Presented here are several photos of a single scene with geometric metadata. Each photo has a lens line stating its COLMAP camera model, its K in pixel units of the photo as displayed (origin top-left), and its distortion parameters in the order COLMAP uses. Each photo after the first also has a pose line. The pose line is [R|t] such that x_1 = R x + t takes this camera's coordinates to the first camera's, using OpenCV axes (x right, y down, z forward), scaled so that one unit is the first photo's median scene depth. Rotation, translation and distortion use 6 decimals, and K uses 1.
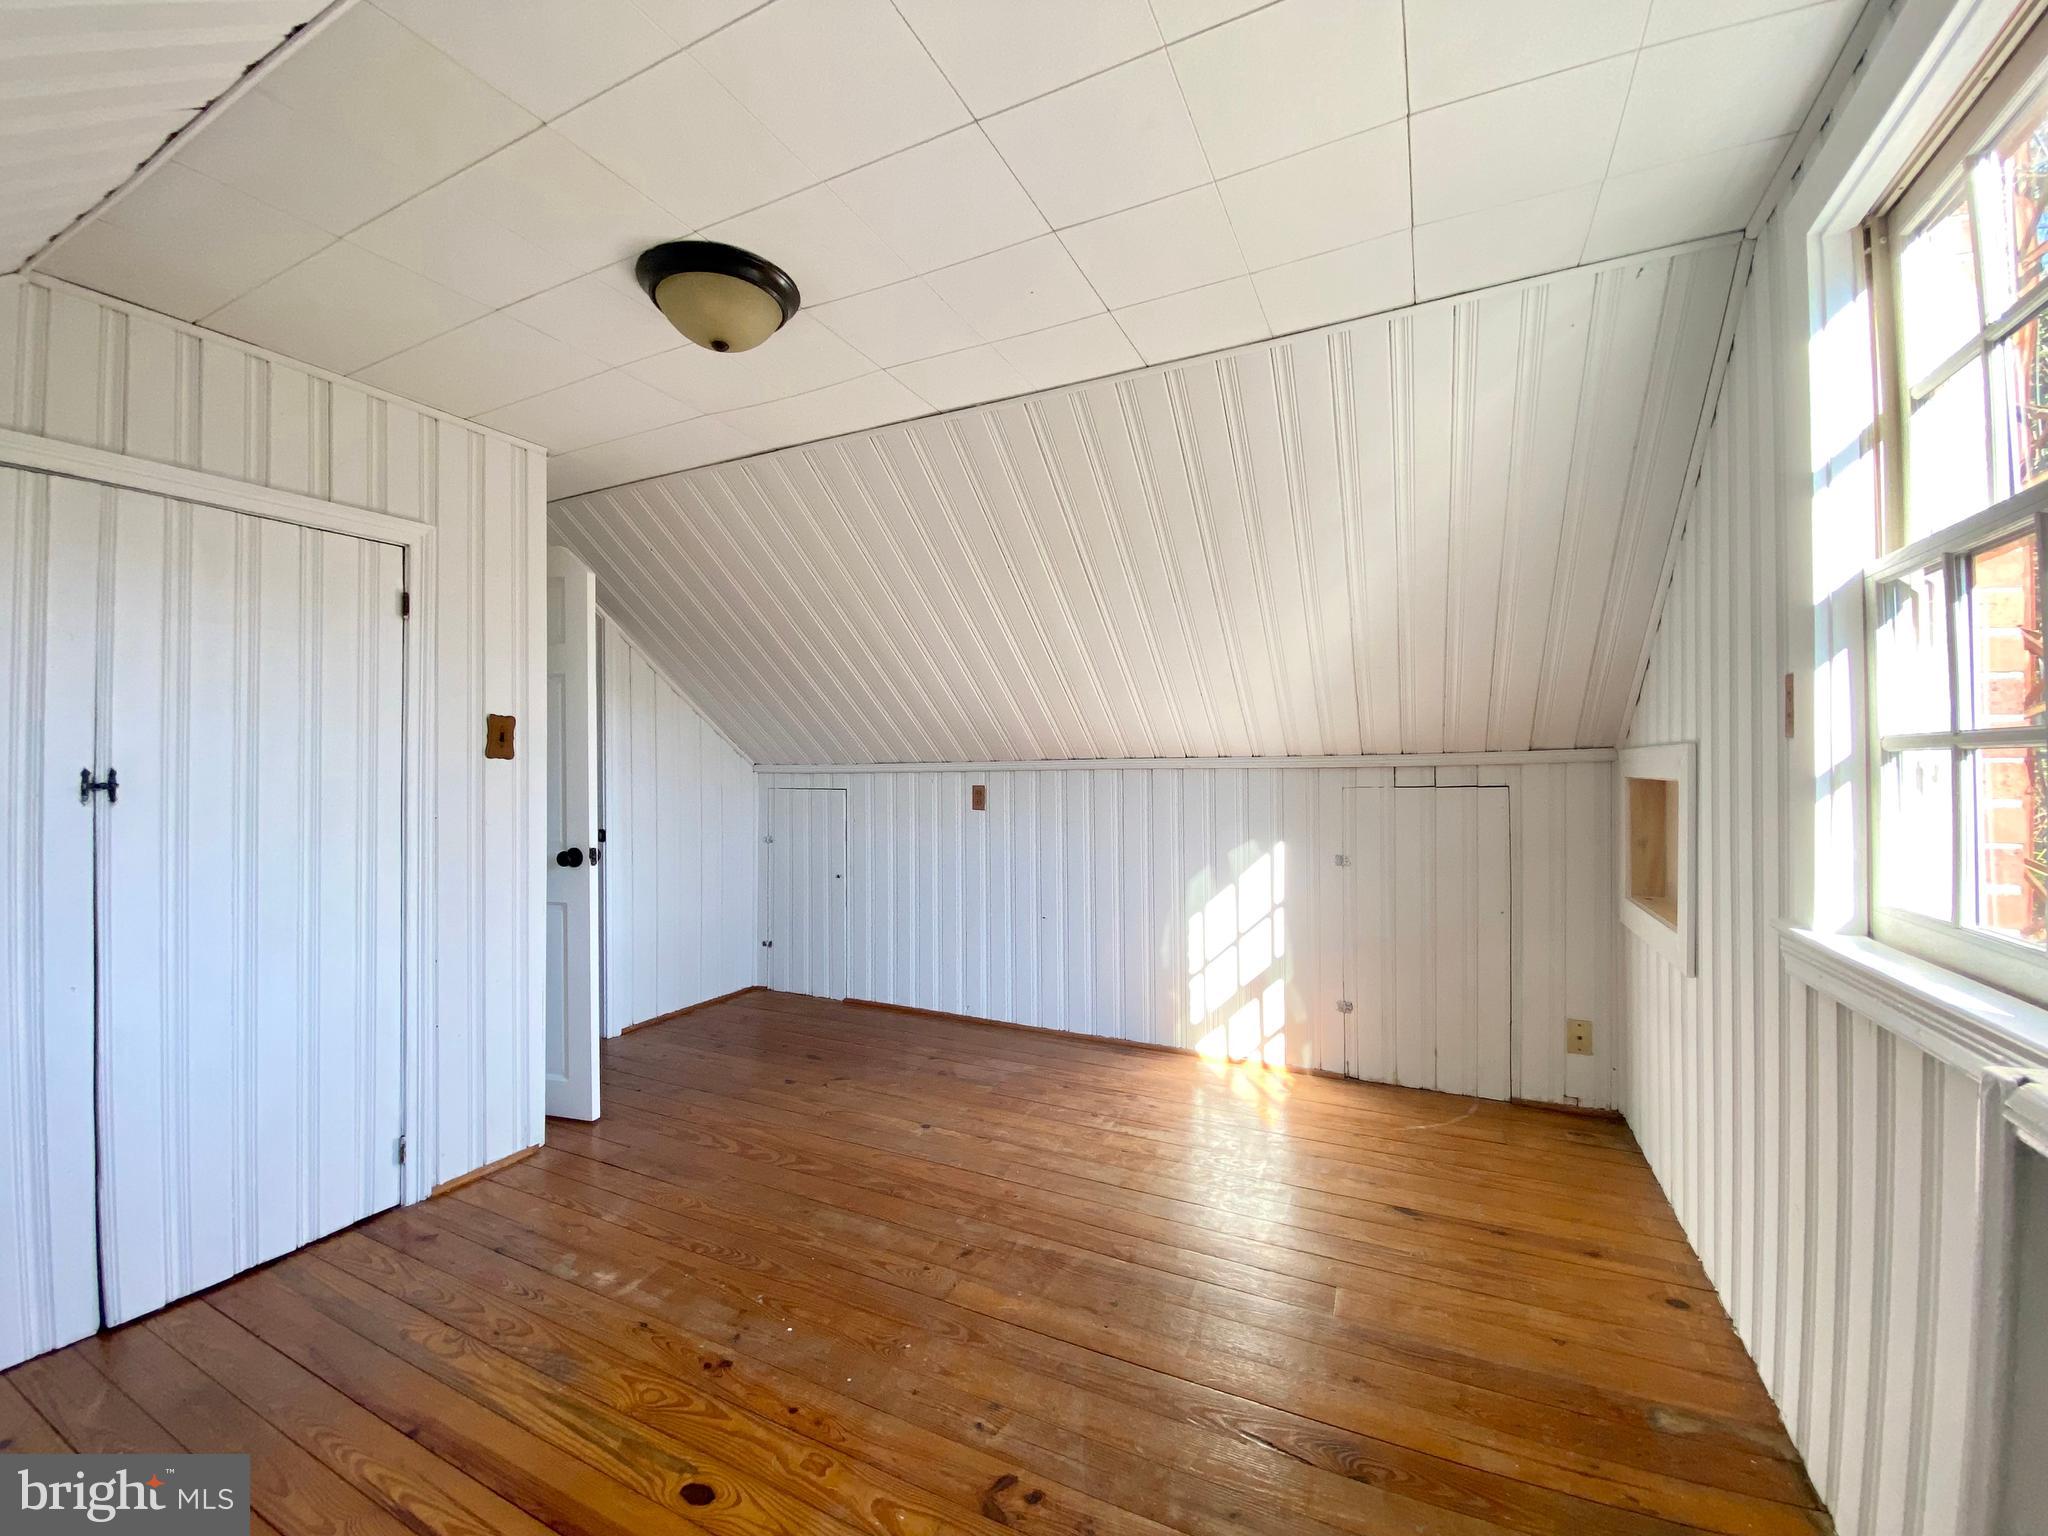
lens RADIAL K [[841.0, 0, 1019.8], [0, 841.0, 768.8], [0, 0, 1]] dist [0.001368, -0.004132]
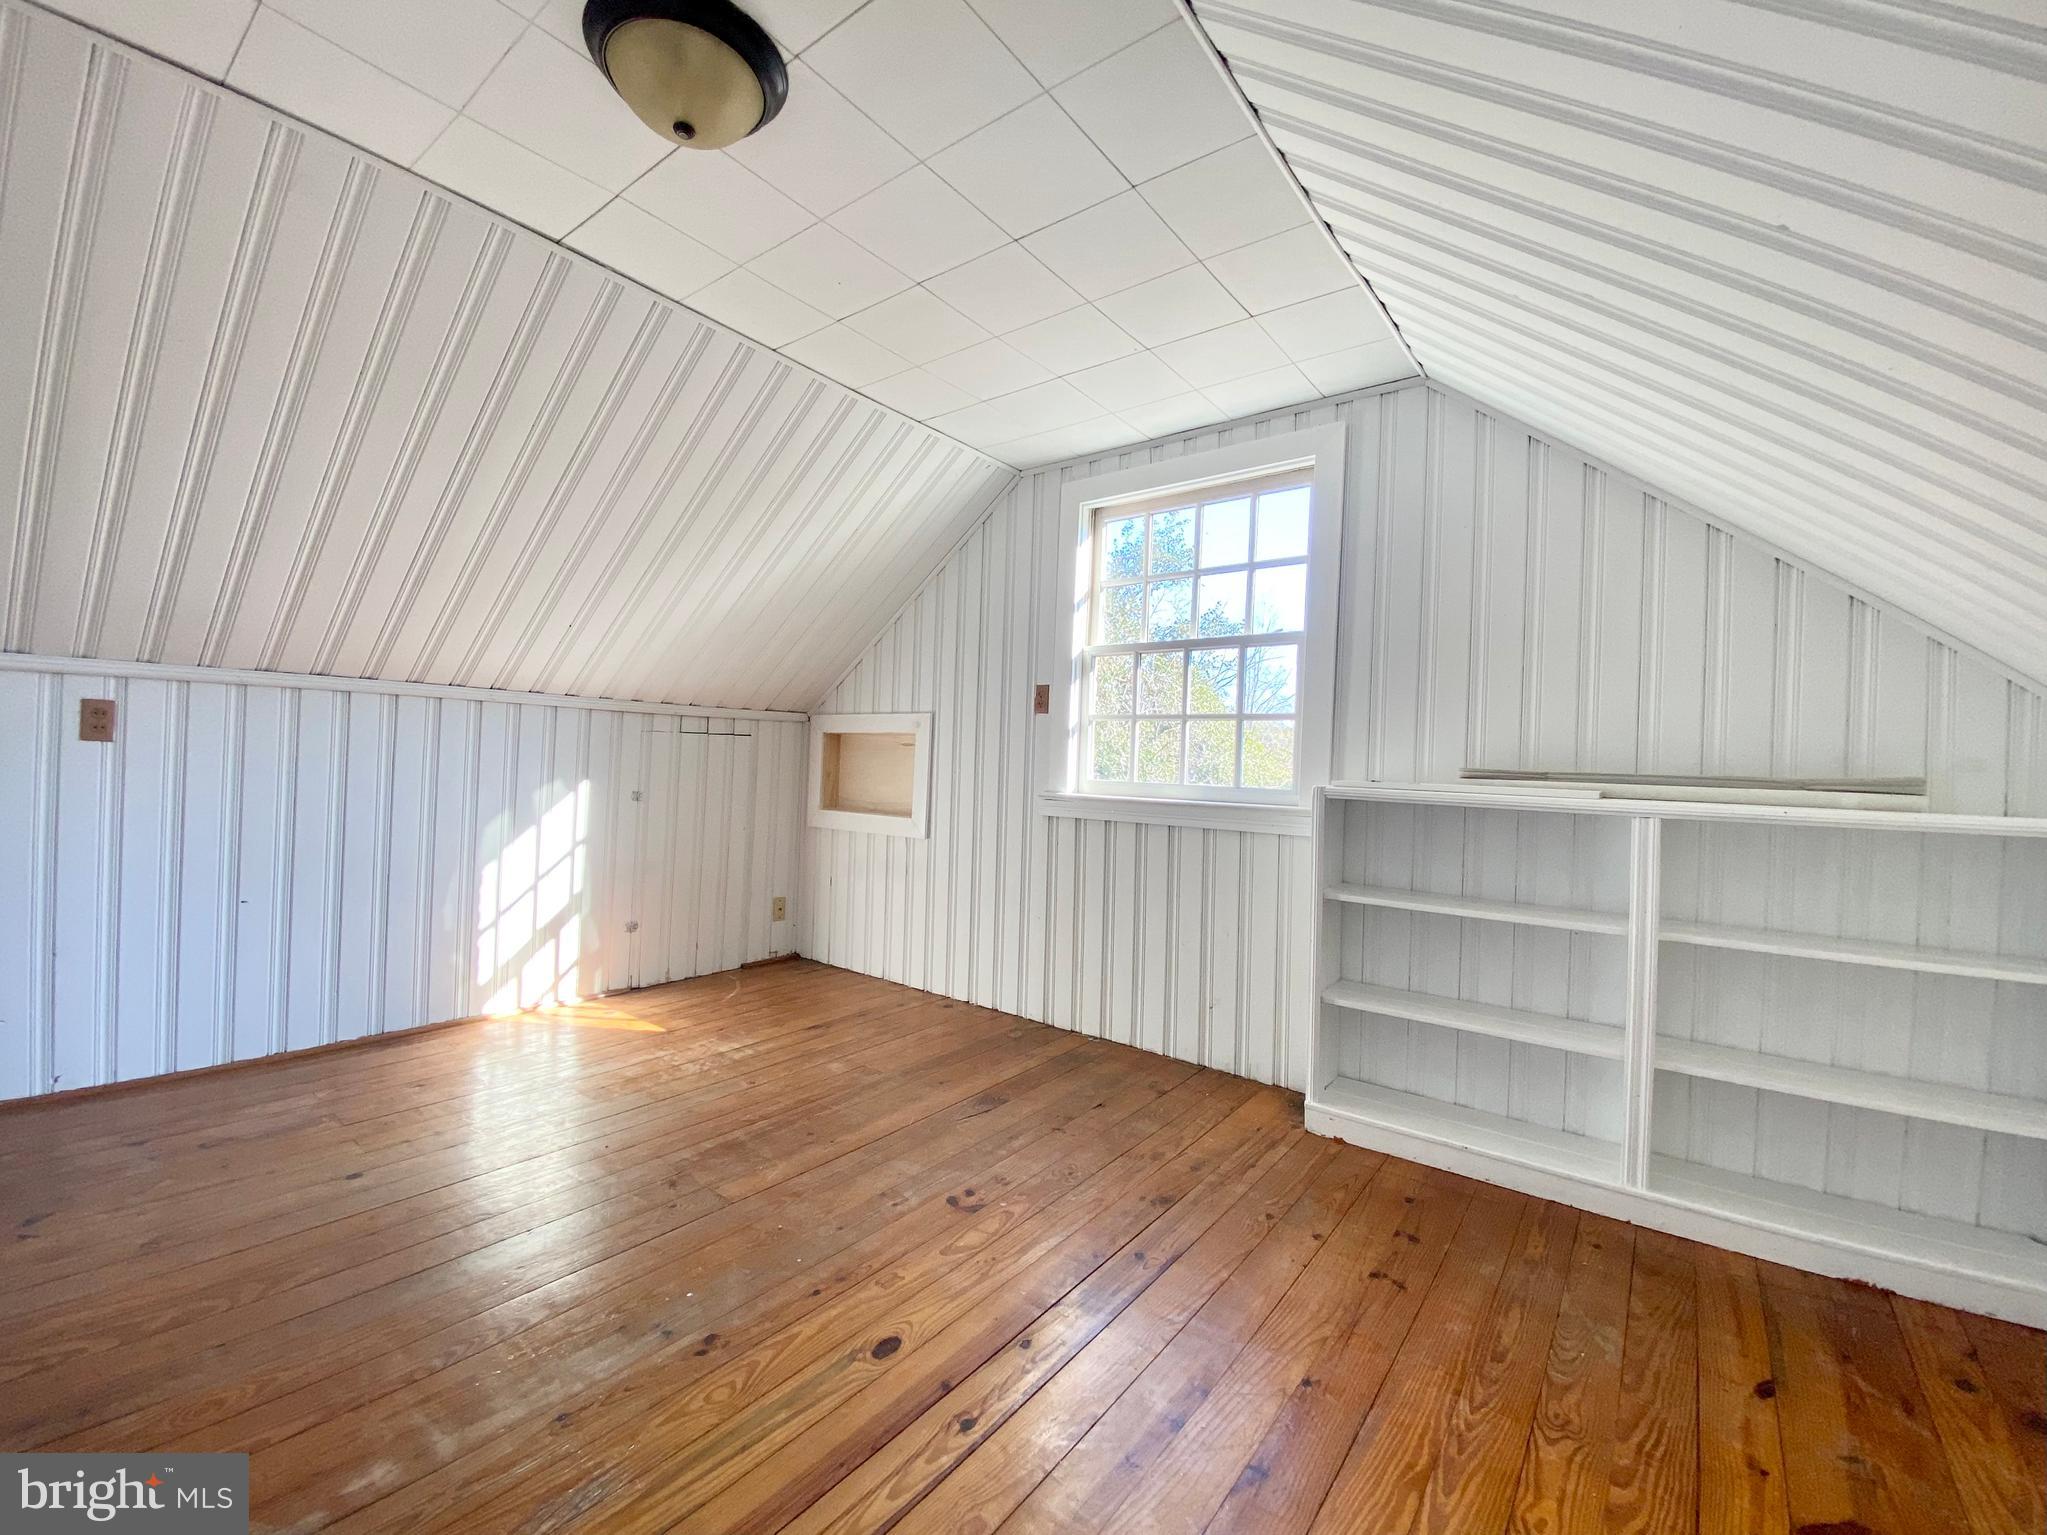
lens RADIAL K [[840.6, 0, 1019.9], [0, 840.6, 765.7], [0, 0, 1]] dist [0.001368, -0.004132]
pose [[0.188489, 0.011901, 0.982003, -0.607076], [-0.035499, 0.999356, -0.005297, 0.055016], [-0.981433, -0.033862, 0.188790, 0.283965]]
